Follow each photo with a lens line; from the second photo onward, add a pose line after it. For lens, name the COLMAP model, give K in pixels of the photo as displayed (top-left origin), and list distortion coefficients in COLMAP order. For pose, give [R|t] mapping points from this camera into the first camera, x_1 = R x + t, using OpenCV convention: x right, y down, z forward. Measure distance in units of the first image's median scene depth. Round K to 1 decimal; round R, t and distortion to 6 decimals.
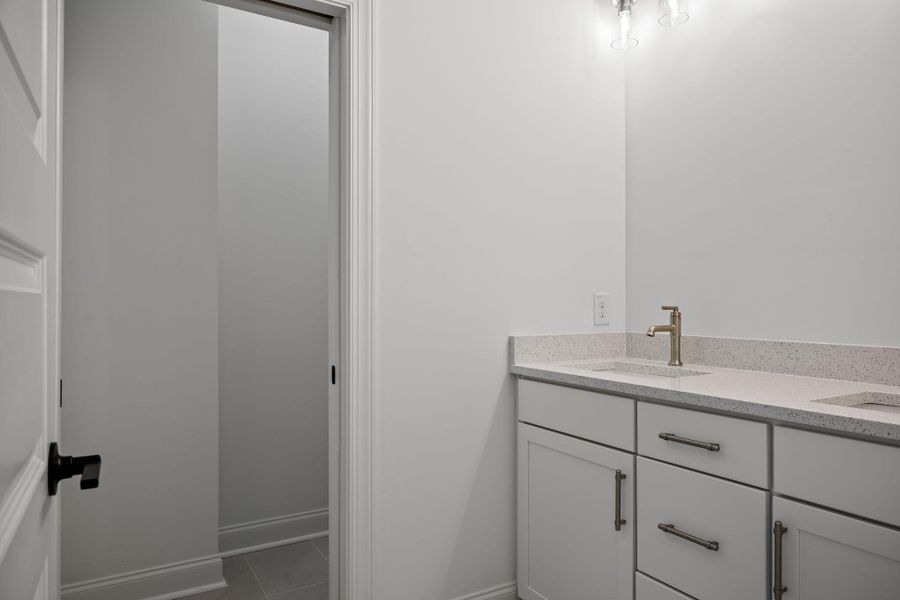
lens RADIAL K [[598.0, 0, 445.5], [0, 598.0, 297.9], [0, 0, 1]] dist [-0.002158, -0.002484]
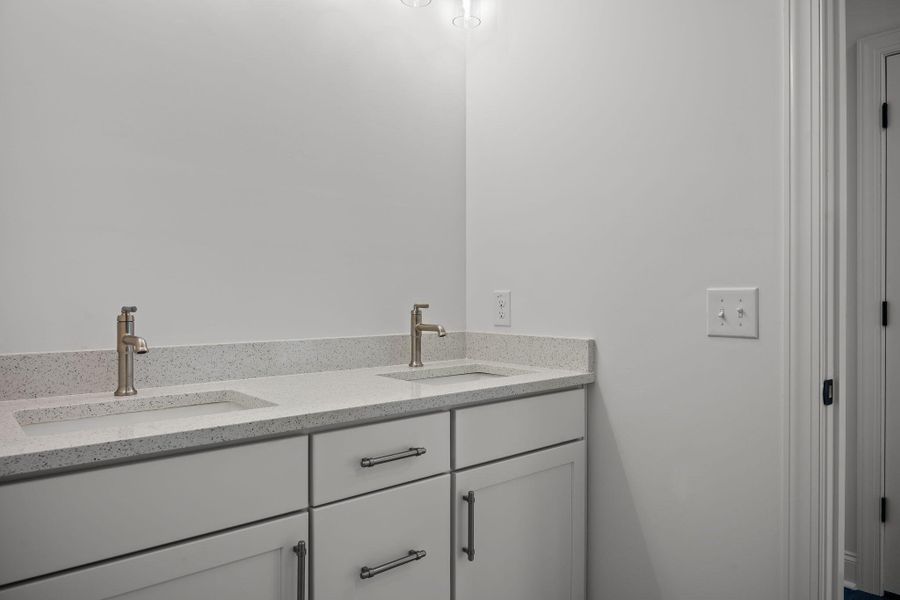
lens RADIAL K [[598.0, 0, 445.5], [0, 598.0, 297.9], [0, 0, 1]] dist [-0.002158, -0.002484]
pose [[-0.176703, -0.001445, 0.984263, -0.414793], [-0.001693, 0.999998, 0.001164, 0.003264], [-0.984263, -0.001460, -0.176705, 0.937230]]
